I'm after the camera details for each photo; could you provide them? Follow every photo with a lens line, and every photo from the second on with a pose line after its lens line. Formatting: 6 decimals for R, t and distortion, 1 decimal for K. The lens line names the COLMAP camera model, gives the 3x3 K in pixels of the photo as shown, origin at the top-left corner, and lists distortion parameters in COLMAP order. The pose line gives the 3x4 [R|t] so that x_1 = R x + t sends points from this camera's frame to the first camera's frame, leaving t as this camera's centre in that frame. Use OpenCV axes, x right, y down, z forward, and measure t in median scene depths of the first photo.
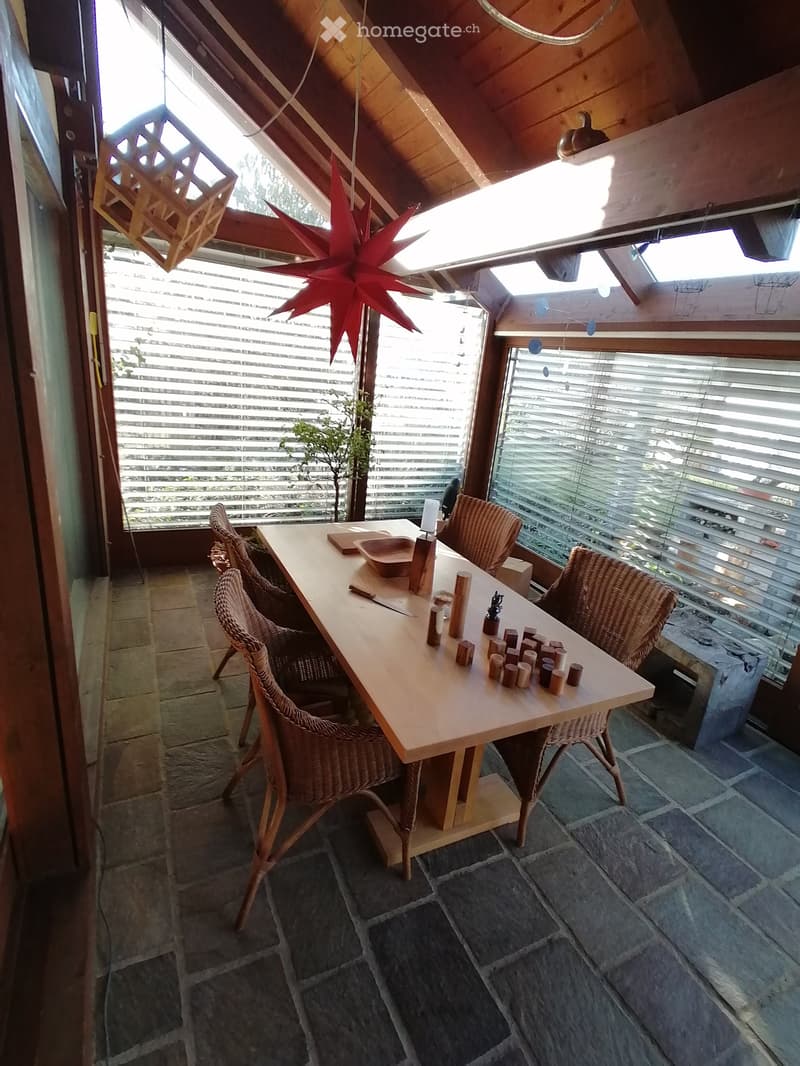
lens RADIAL K [[535.1, 0, 402.0], [0, 535.1, 534.7], [0, 0, 1]] dist [0.004159, -0.001702]
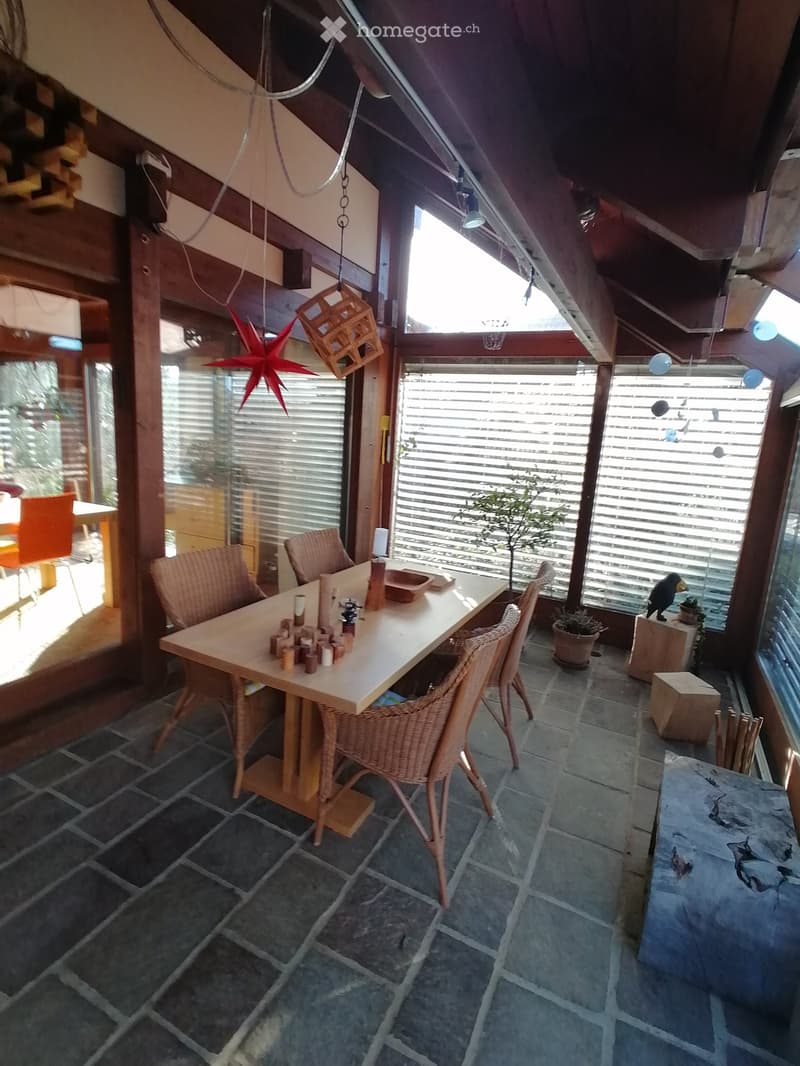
lens RADIAL K [[535.1, 0, 403.7], [0, 535.1, 534.4], [0, 0, 1]] dist [0.004159, -0.001702]
pose [[0.610484, 0.092156, -0.786649, 0.657294], [-0.255622, 0.962983, -0.085563, 0.022747], [0.749645, 0.253319, 0.611443, 0.197672]]
